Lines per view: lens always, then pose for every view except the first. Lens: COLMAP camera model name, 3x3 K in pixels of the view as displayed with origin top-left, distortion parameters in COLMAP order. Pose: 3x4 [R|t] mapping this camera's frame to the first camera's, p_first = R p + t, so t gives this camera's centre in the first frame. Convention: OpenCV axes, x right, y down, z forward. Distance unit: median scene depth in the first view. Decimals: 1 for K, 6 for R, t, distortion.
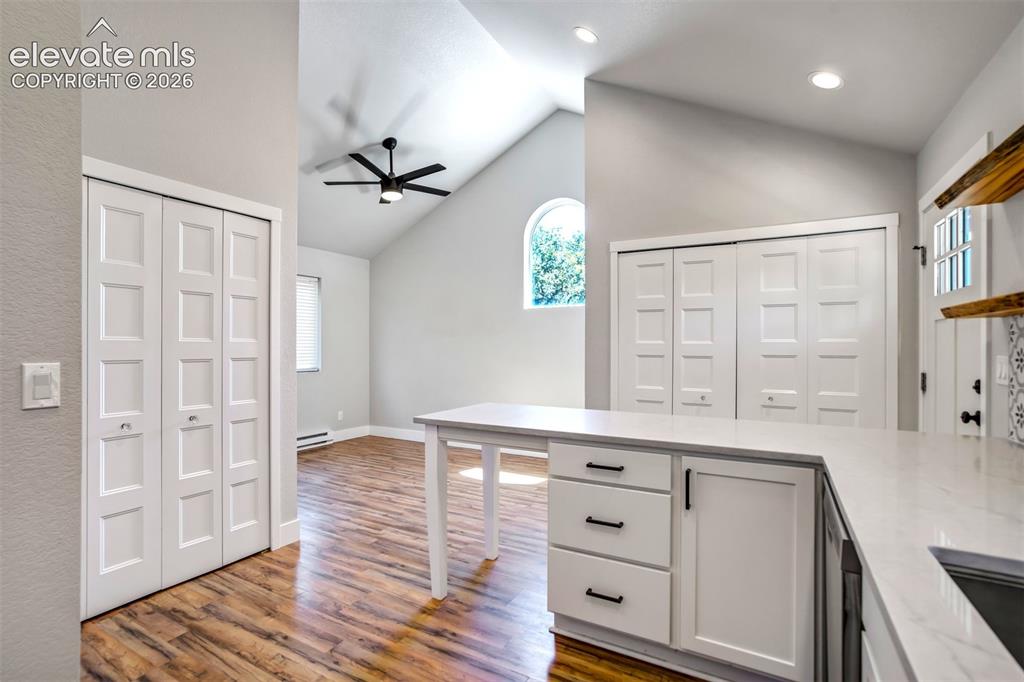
lens RADIAL K [[480.2, 0, 506.6], [0, 480.2, 345.5], [0, 0, 1]] dist [-0.042897, 0.024014]
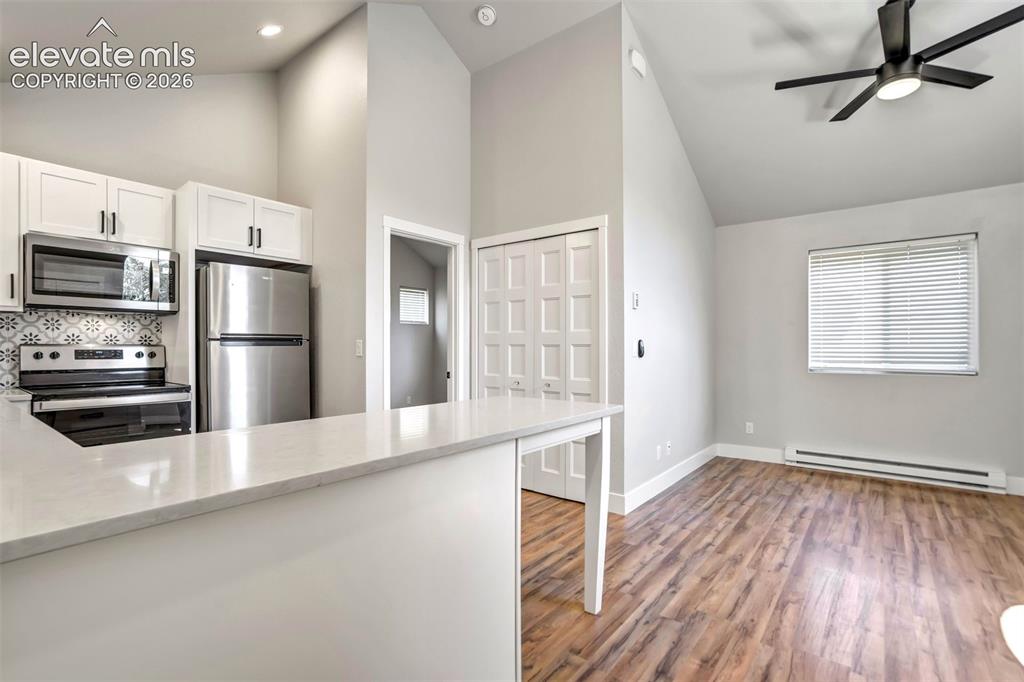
lens RADIAL K [[480.2, 0, 506.6], [0, 480.2, 345.5], [0, 0, 1]] dist [-0.042897, 0.024014]
pose [[-0.157038, -0.004915, -0.987580, 0.813769], [-0.000186, 0.999988, -0.004947, 0.039446], [0.987593, -0.000593, -0.157037, 1.104652]]
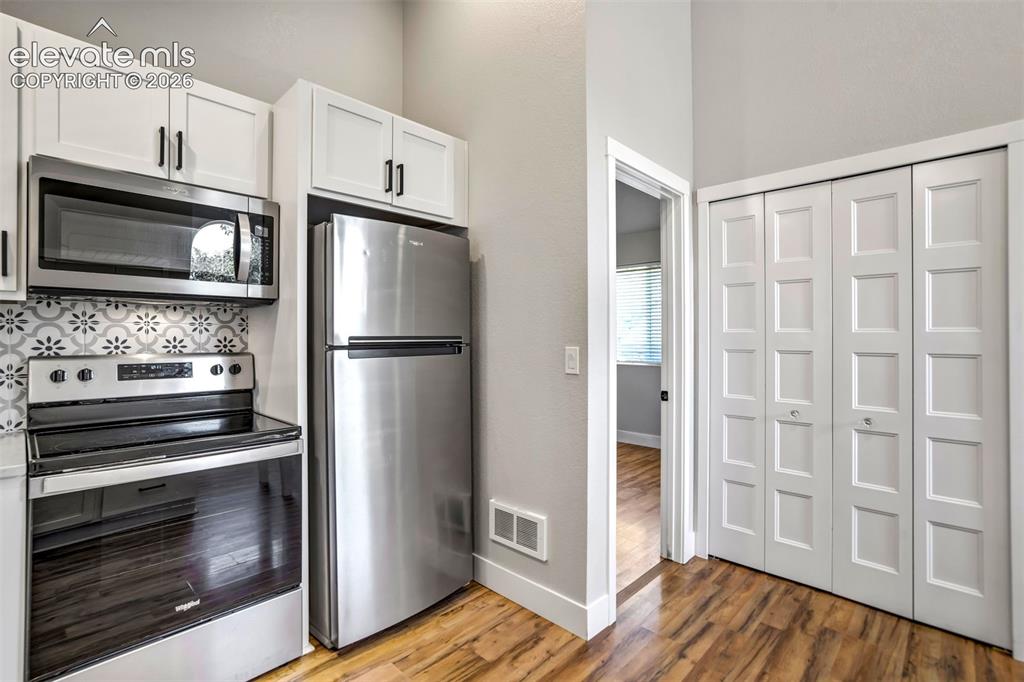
lens RADIAL K [[478.1, 0, 506.8], [0, 478.1, 332.6], [0, 0, 1]] dist [-0.047650, 0.023781]
pose [[-0.245829, -0.010699, -0.969254, 0.335033], [-0.000996, 0.999941, -0.010785, 0.002279], [0.969313, -0.001685, -0.245825, 0.566070]]
